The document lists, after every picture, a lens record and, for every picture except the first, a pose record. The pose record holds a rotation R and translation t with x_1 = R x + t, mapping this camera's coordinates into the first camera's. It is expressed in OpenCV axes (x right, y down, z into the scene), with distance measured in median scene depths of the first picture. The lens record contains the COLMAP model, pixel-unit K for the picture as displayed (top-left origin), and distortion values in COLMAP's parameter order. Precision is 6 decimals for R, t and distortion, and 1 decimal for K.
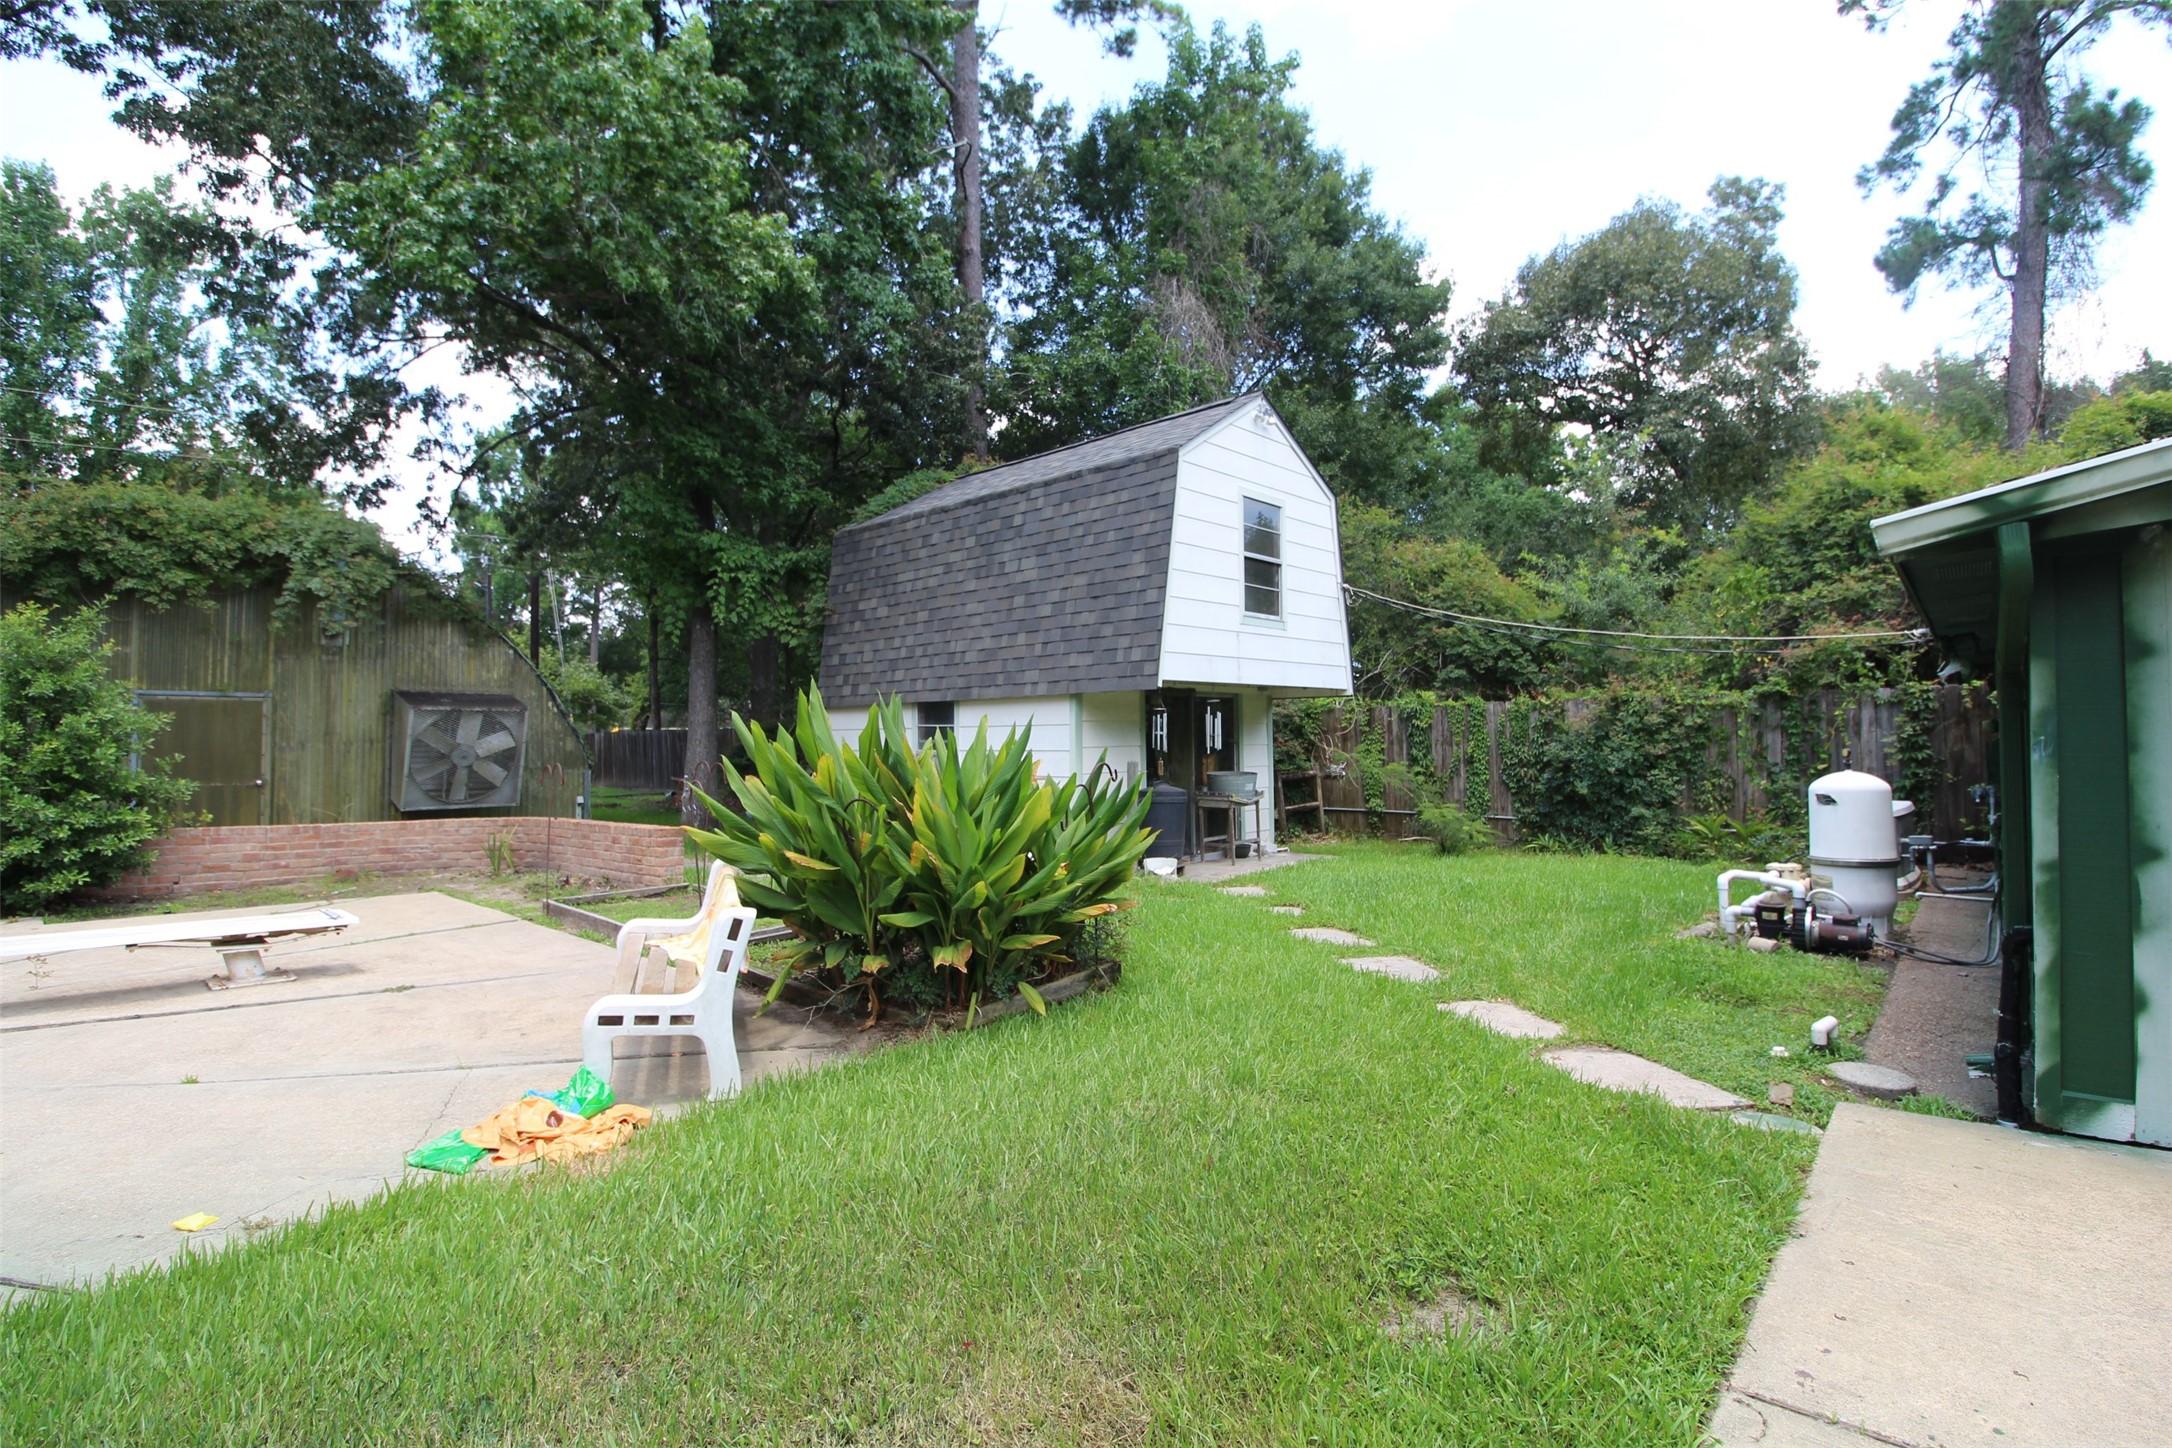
lens RADIAL K [[1003.6, 0, 1091.9], [0, 1003.6, 709.7], [0, 0, 1]] dist [-0.000268, -0.013175]
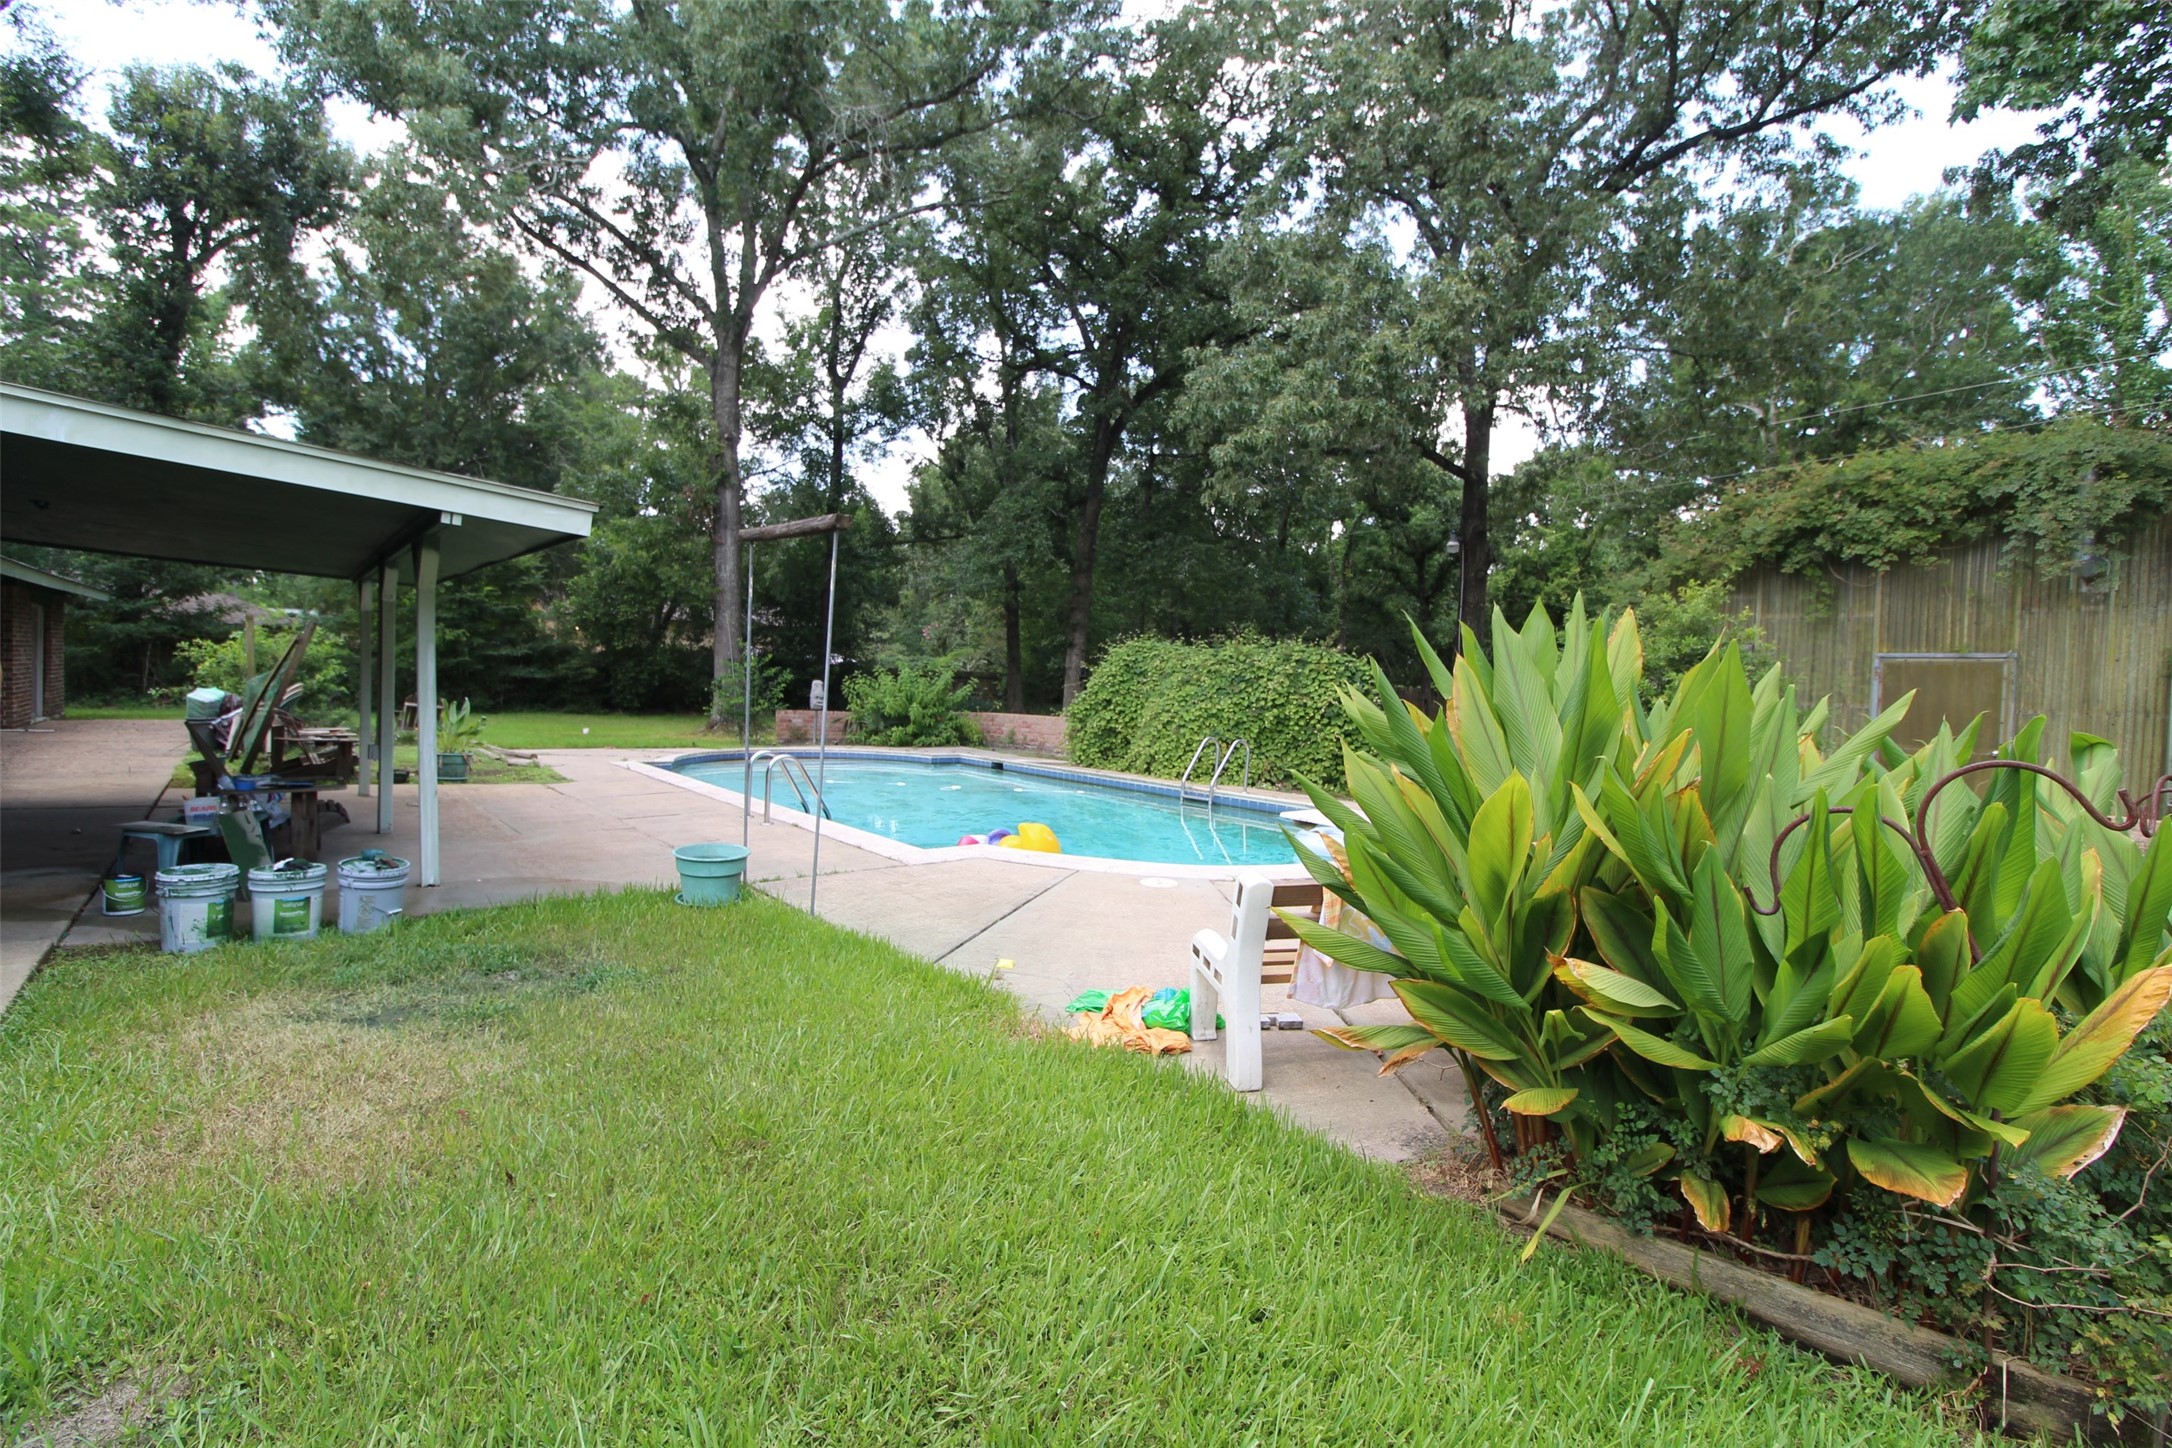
lens RADIAL K [[1003.6, 0, 1091.9], [0, 1003.6, 709.7], [0, 0, 1]] dist [-0.000268, -0.013175]
pose [[-0.155502, 0.025898, -0.987496, 0.183497], [-0.002666, 0.999642, 0.026636, 0.013335], [0.987832, 0.006775, -0.155377, 0.361440]]
